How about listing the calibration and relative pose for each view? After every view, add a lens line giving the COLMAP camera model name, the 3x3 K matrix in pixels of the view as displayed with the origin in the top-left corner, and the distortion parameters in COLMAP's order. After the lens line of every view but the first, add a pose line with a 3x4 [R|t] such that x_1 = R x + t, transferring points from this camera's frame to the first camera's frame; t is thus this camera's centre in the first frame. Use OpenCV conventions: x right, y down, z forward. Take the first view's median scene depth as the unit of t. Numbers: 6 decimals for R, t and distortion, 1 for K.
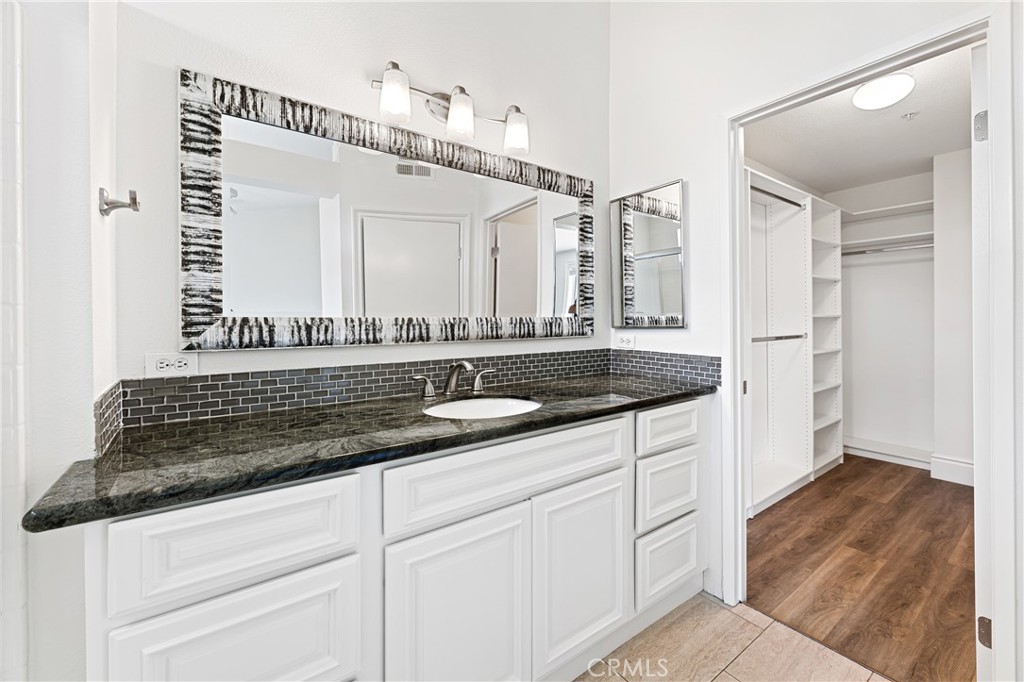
lens RADIAL K [[421.0, 0, 516.2], [0, 421.0, 320.6], [0, 0, 1]] dist [0.000324, -0.000497]
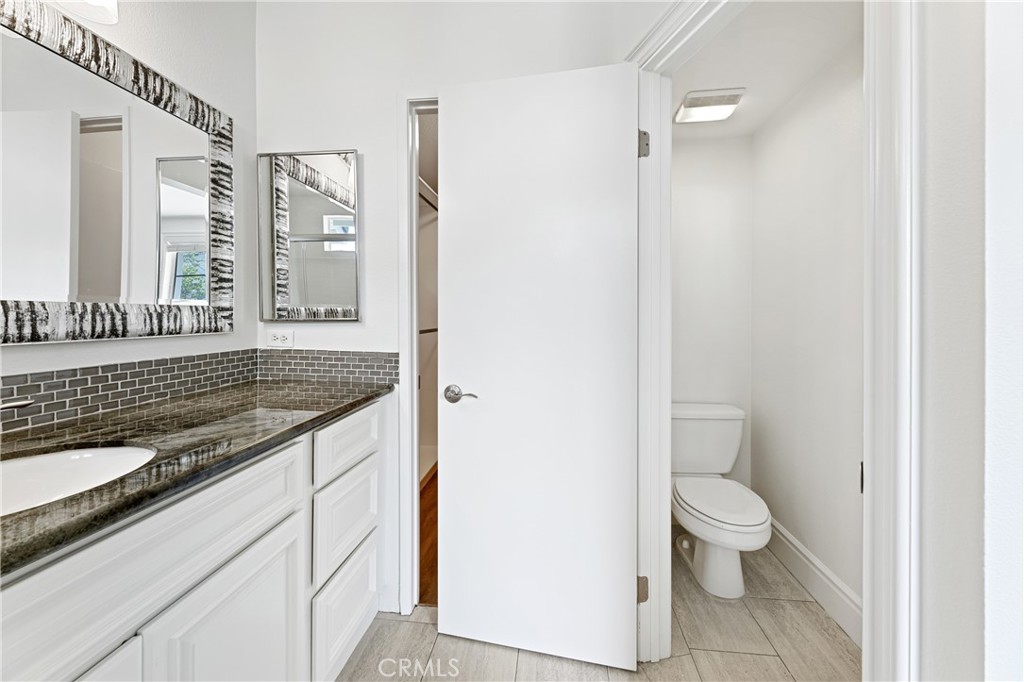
lens RADIAL K [[421.0, 0, 513.3], [0, 421.0, 321.2], [0, 0, 1]] dist [0.000324, -0.000497]
pose [[0.678715, 0.001090, 0.734401, -0.026330], [-0.010481, 0.999911, 0.008203, 0.007448], [-0.734327, -0.013265, 0.678667, 0.192660]]
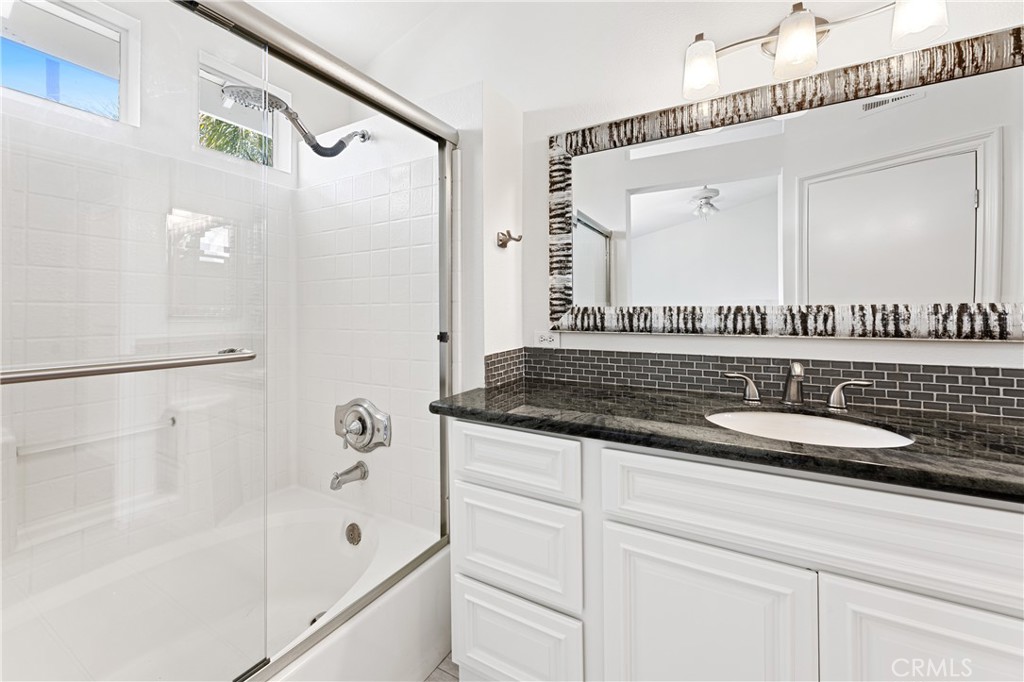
lens RADIAL K [[421.0, 0, 503.4], [0, 421.0, 305.7], [0, 0, 1]] dist [0.000324, -0.000497]
pose [[0.393313, -0.007947, -0.919370, 0.331257], [0.003062, 0.999968, -0.007333, -0.002136], [0.919400, 0.000069, 0.393325, 0.191290]]
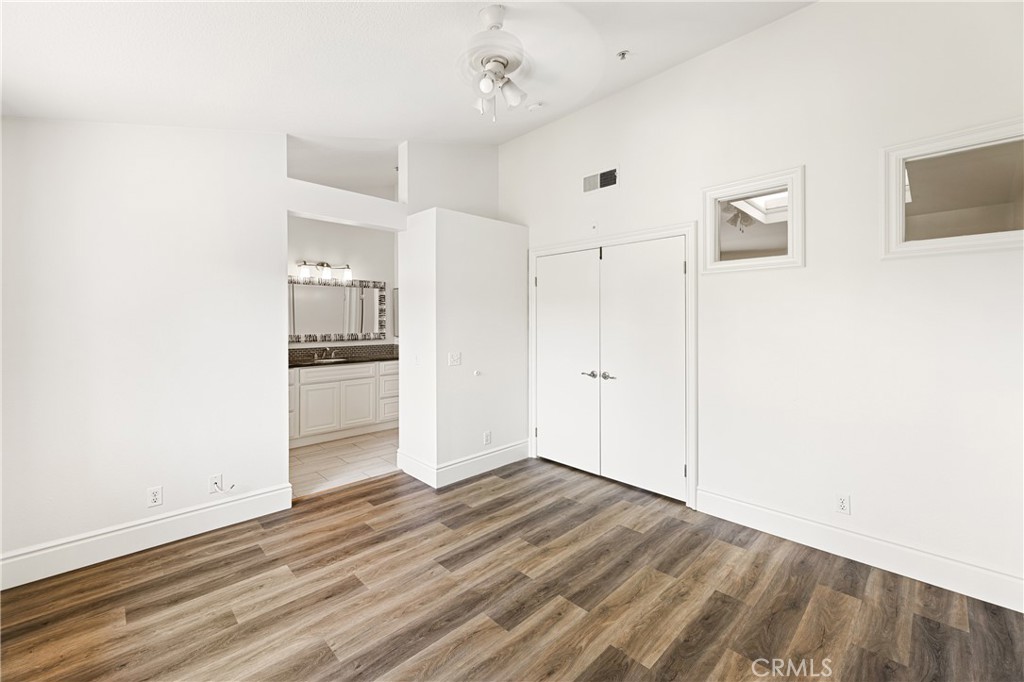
lens RADIAL K [[421.0, 0, 514.2], [0, 421.0, 327.3], [0, 0, 1]] dist [0.000324, -0.000497]
pose [[0.990516, 0.004424, 0.137329, 0.798583], [-0.006809, 0.999834, 0.016904, -0.117596], [-0.137232, -0.017679, 0.990381, -2.261111]]
